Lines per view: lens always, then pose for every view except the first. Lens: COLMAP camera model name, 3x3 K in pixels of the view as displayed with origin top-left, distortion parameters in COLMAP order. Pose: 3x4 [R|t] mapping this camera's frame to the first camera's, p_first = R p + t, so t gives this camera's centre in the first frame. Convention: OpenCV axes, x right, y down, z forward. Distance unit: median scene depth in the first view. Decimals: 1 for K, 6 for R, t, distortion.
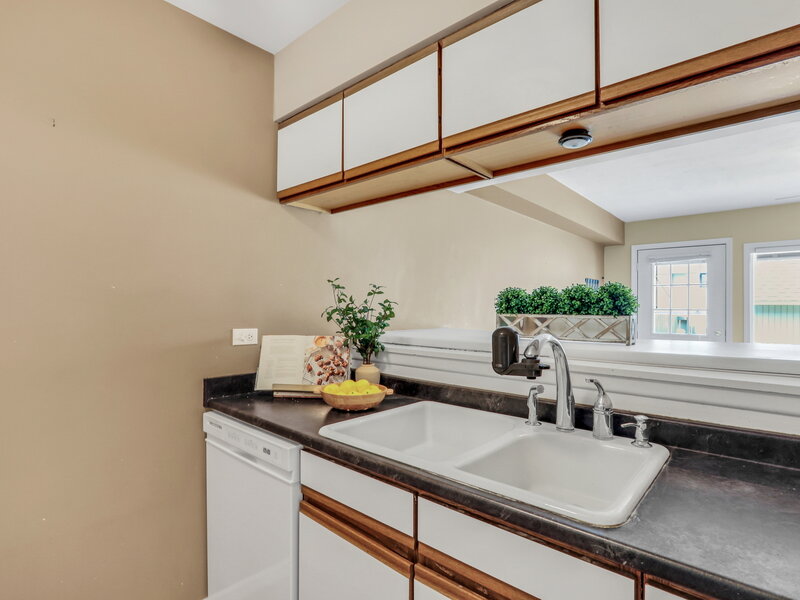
lens RADIAL K [[421.4, 0, 387.6], [0, 421.4, 303.0], [0, 0, 1]] dist [-0.016694, 0.000984]
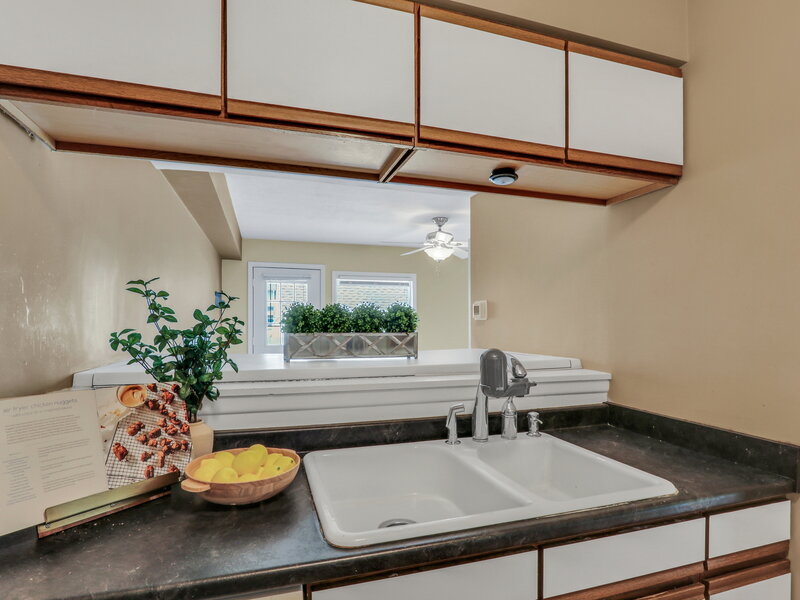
lens RADIAL K [[428.6, 0, 398.0], [0, 428.6, 321.6], [0, 0, 1]] dist [-0.023181, 0.000012]
pose [[0.493570, -0.005158, 0.869691, -0.461406], [-0.008129, 0.999911, 0.010544, -0.009937], [-0.869668, -0.012274, 0.493484, 0.458767]]
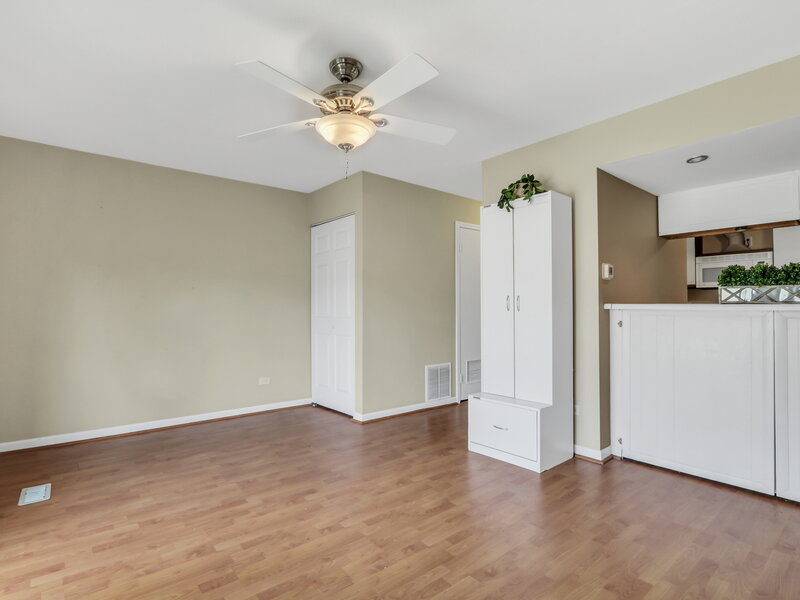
lens RADIAL K [[420.1, 0, 400.0], [0, 420.1, 300.0], [0, 0, 1]] dist [-0.017303, 0.000000]
pose [[-0.992178, -0.006892, 0.124640, 1.601372], [-0.011058, 0.999402, -0.032764, 0.144286], [-0.124339, -0.033886, -0.991661, 2.729004]]
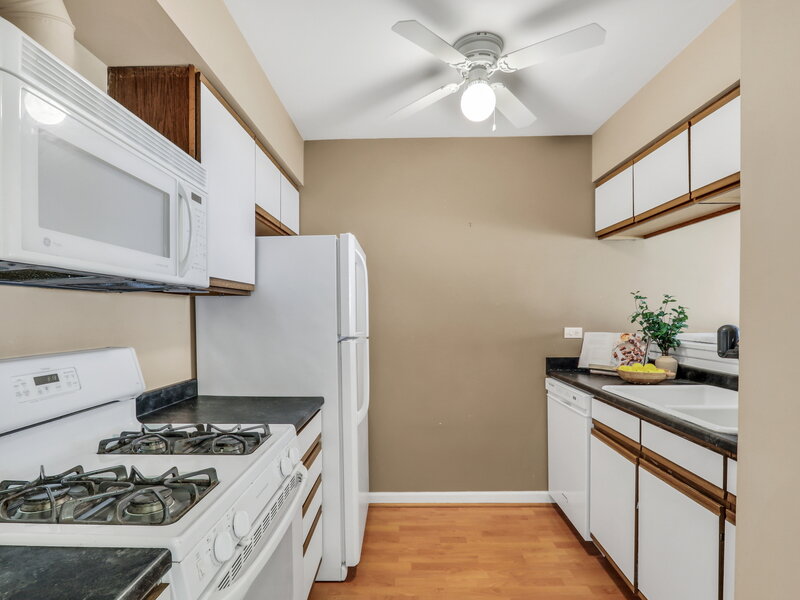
lens RADIAL K [[428.6, 0, 398.0], [0, 428.6, 321.6], [0, 0, 1]] dist [-0.023181, 0.000012]
pose [[0.672453, 0.000434, -0.740140, 0.388068], [0.020869, 0.999591, 0.019546, -0.003558], [0.739846, -0.028590, 0.672169, -0.517860]]
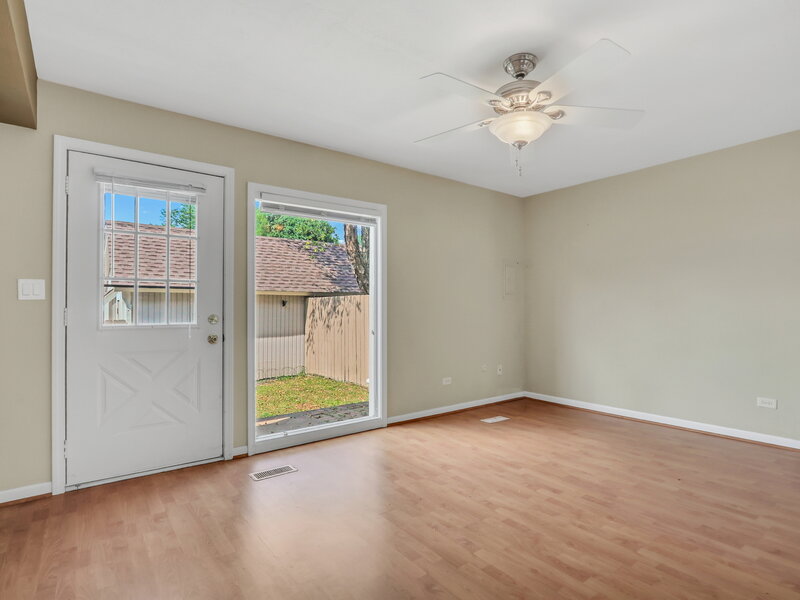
lens RADIAL K [[421.4, 0, 387.6], [0, 421.4, 303.0], [0, 0, 1]] dist [-0.016694, 0.000984]
pose [[0.182925, -0.000005, 0.983127, 0.621297], [-0.005788, 0.999983, 0.001082, 0.120135], [-0.983110, -0.005888, 0.182922, 1.684529]]
